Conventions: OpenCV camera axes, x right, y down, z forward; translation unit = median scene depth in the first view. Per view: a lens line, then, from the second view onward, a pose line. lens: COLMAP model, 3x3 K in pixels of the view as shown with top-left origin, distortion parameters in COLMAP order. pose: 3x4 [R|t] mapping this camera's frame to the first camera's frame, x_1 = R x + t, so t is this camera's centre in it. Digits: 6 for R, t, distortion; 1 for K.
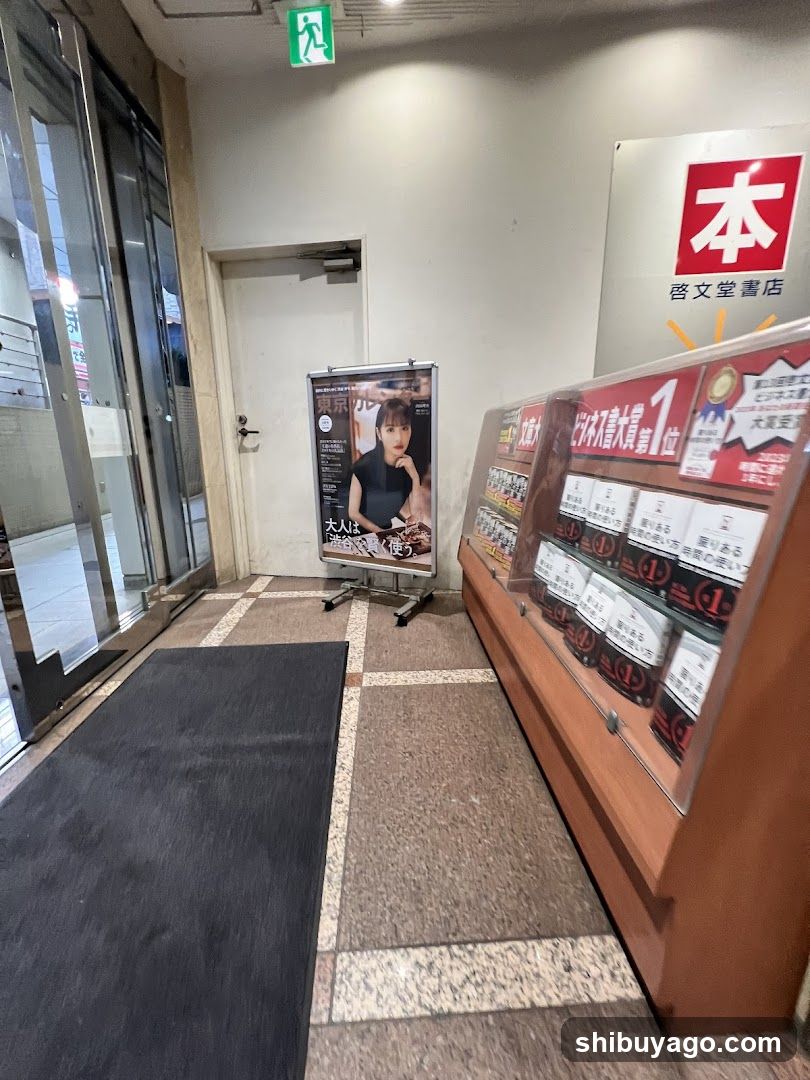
lens RADIAL K [[428.2, 0, 405.0], [0, 428.2, 540.0], [0, 0, 1]] dist [-0.003066, -0.000155]
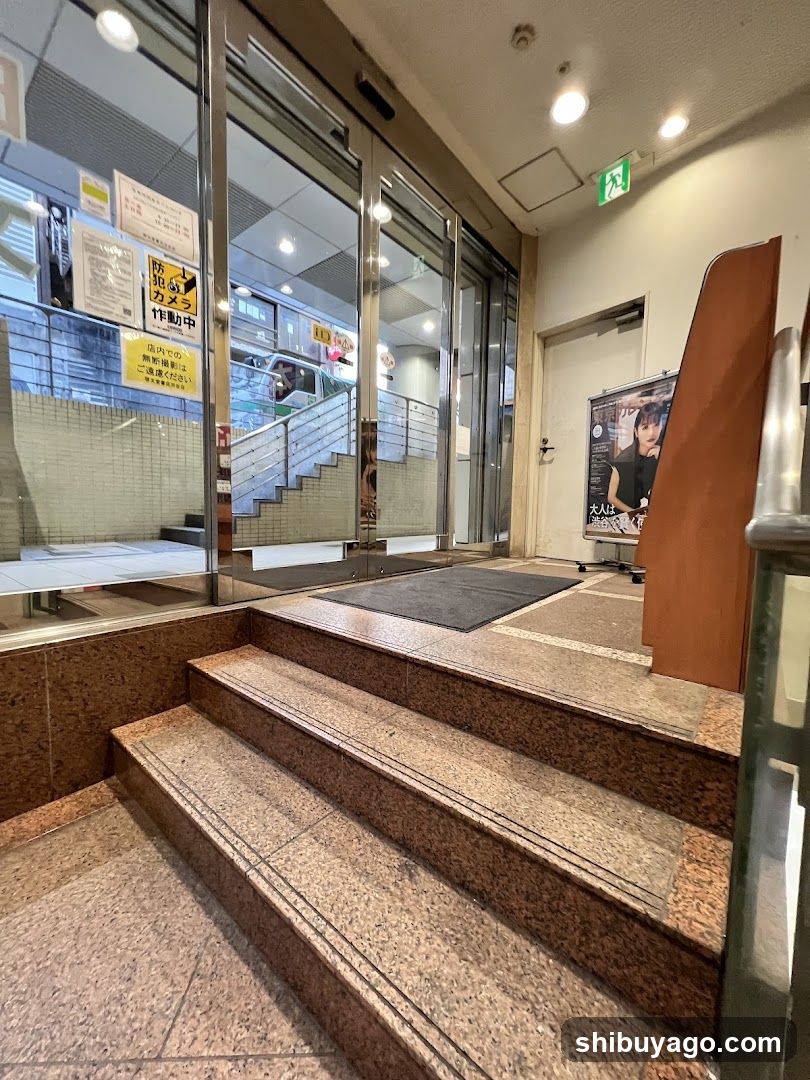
lens RADIAL K [[428.2, 0, 405.0], [0, 428.2, 540.0], [0, 0, 1]] dist [-0.003066, -0.000155]
pose [[0.733485, 0.077399, -0.675284, 0.308168], [-0.185038, 0.978710, -0.088809, 0.296684], [0.654034, 0.190093, 0.732191, -0.313951]]
